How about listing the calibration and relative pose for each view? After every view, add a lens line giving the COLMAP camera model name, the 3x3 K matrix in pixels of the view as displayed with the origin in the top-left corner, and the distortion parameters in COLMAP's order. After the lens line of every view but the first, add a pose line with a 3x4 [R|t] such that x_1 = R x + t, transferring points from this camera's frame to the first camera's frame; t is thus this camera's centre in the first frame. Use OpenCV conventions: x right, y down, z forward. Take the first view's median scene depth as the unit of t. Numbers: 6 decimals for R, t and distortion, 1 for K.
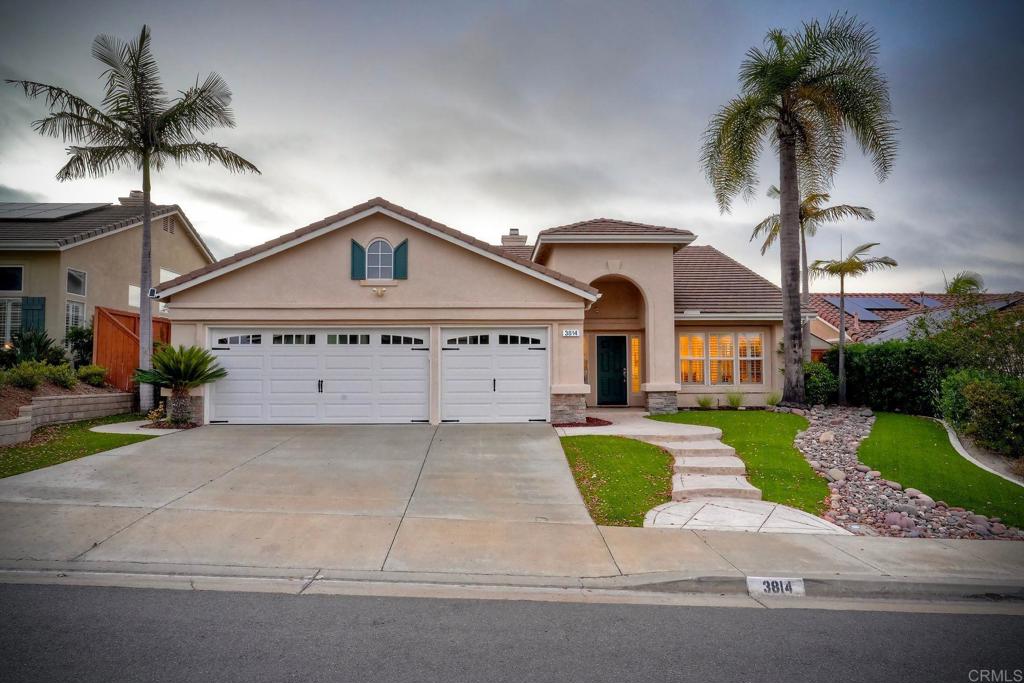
lens RADIAL K [[667.7, 0, 513.1], [0, 667.7, 344.2], [0, 0, 1]] dist [-0.001454, 0.000039]
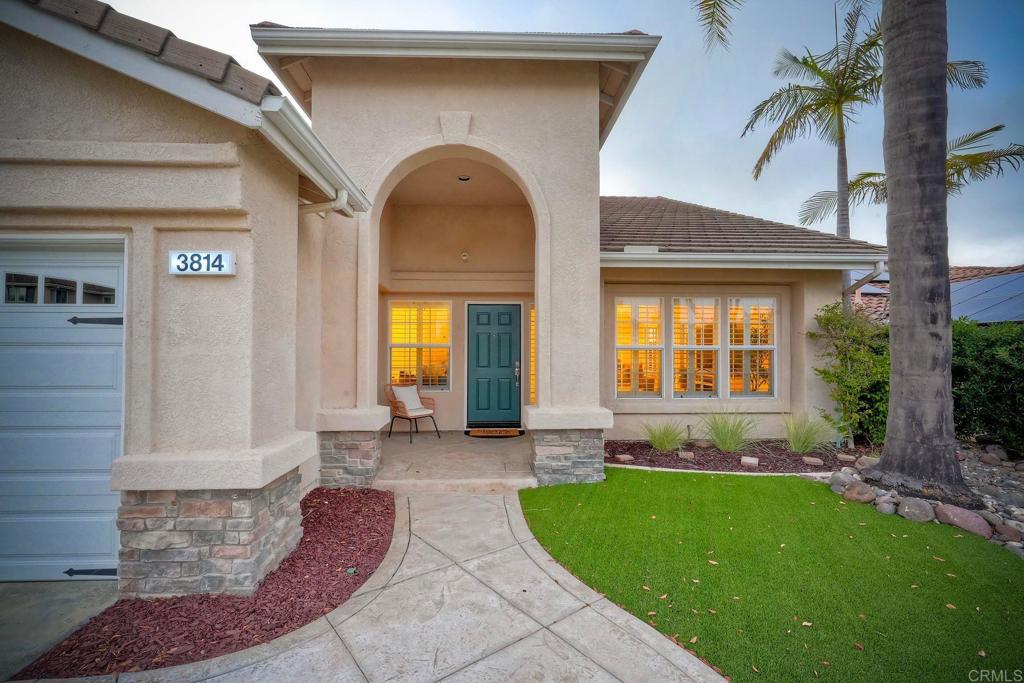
lens RADIAL K [[455.4, 0, 508.2], [0, 455.4, 340.9], [0, 0, 1]] dist [-0.000633, 0.000013]
pose [[0.999977, 0.006004, -0.003003, 0.170452], [-0.005910, 0.999518, 0.030476, 0.007002], [0.003184, -0.030458, 0.999531, 0.656001]]
